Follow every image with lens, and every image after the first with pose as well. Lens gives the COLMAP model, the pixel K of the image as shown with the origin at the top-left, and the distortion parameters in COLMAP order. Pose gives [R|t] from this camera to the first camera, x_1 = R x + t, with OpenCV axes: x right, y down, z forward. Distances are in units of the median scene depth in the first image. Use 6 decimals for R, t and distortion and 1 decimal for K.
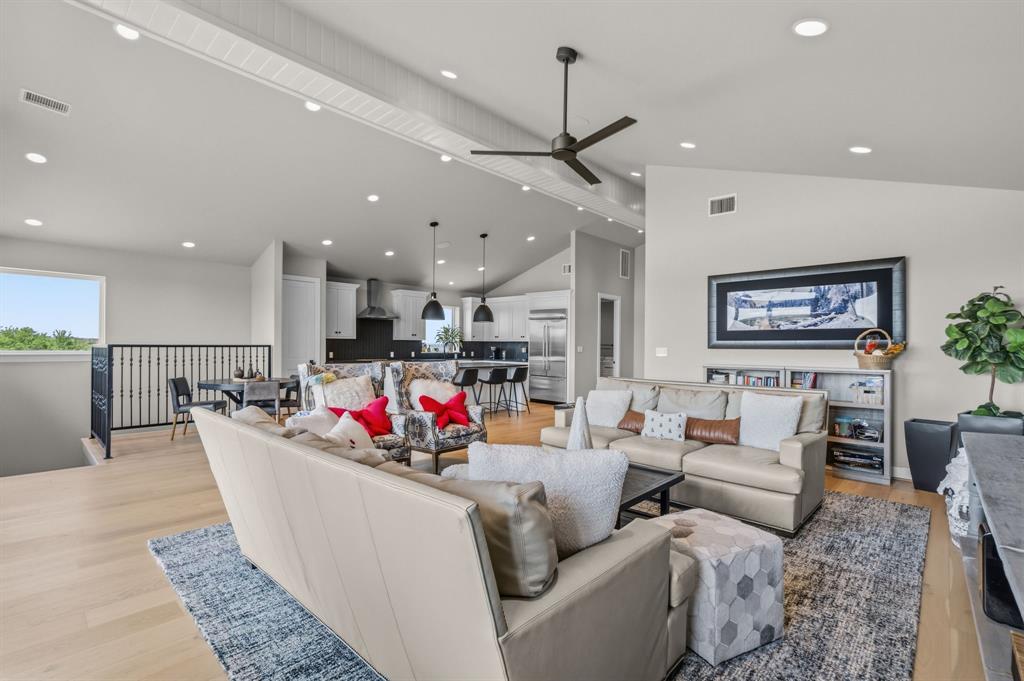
lens RADIAL K [[465.2, 0, 511.6], [0, 465.2, 340.3], [0, 0, 1]] dist [-0.002584, -0.000489]
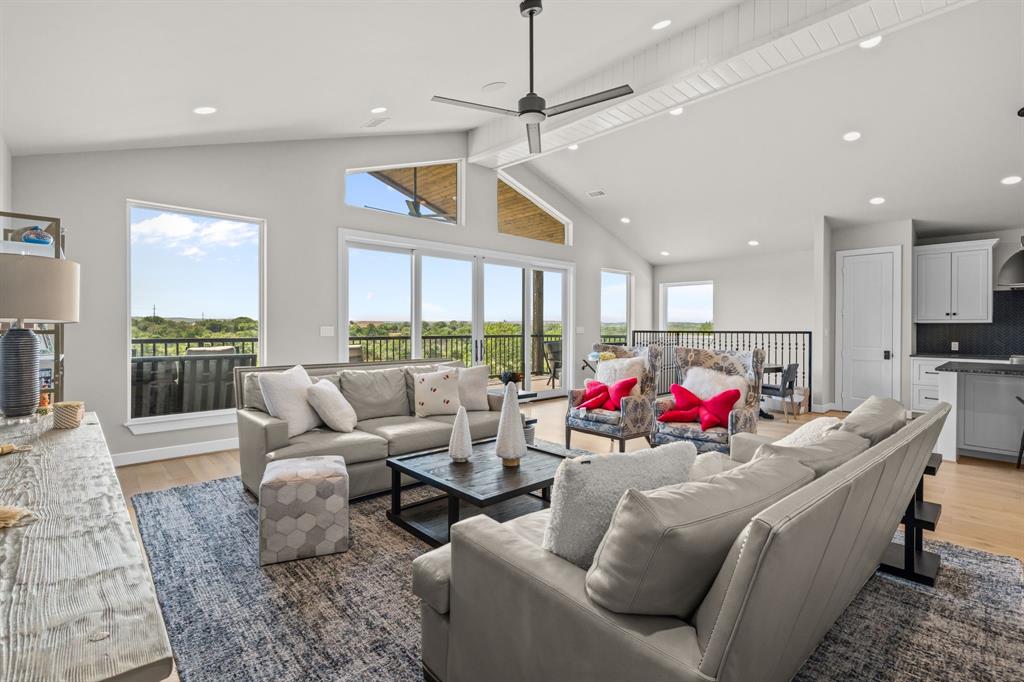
lens RADIAL K [[465.2, 0, 512.3], [0, 465.2, 337.4], [0, 0, 1]] dist [-0.002584, -0.000489]
pose [[-0.070334, 0.010434, -0.997469, 0.855832], [0.006013, 0.999932, 0.010036, 0.016498], [0.997505, -0.005292, -0.070392, 0.858933]]
